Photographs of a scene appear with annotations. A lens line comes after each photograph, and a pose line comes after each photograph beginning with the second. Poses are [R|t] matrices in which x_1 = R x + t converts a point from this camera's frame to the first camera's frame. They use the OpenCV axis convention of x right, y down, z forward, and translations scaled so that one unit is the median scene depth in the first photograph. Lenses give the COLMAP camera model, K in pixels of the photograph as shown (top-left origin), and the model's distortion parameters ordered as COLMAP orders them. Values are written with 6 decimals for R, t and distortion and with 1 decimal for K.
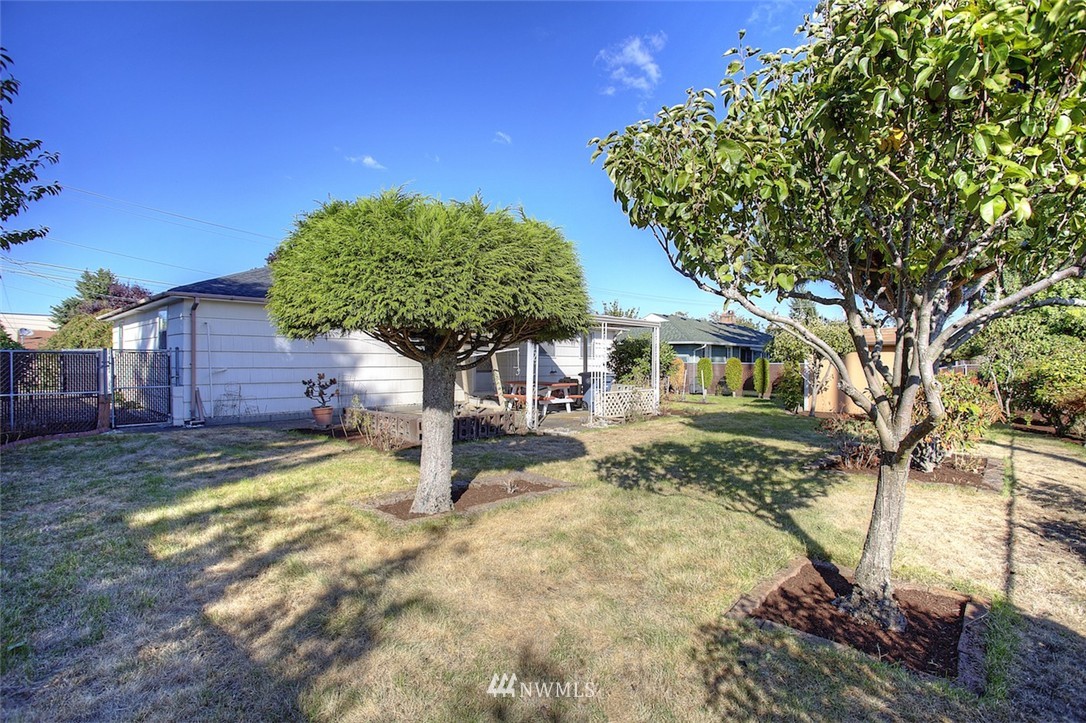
lens RADIAL K [[528.0, 0, 541.2], [0, 528.0, 362.3], [0, 0, 1]] dist [-0.062772, 0.021566]
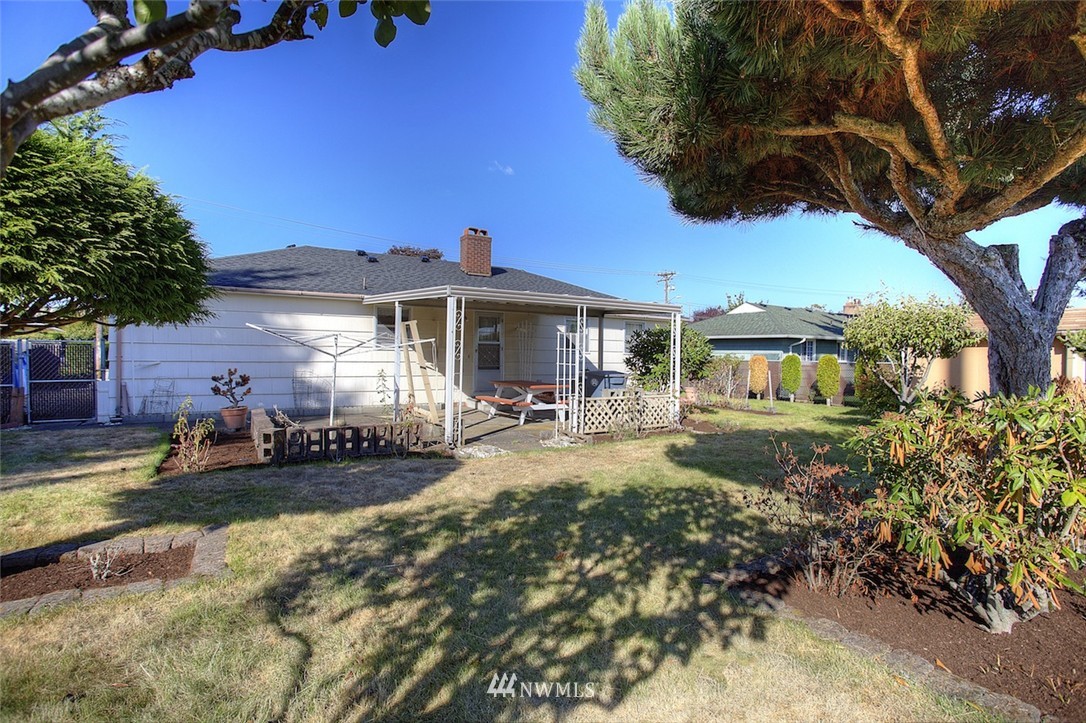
lens RADIAL K [[528.0, 0, 544.3], [0, 528.0, 355.8], [0, 0, 1]] dist [-0.062772, 0.021566]
pose [[0.970178, 0.007402, -0.242280, 0.227966], [-0.008949, 0.999946, -0.005287, 0.000450], [0.242228, 0.007297, 0.970192, 0.237033]]
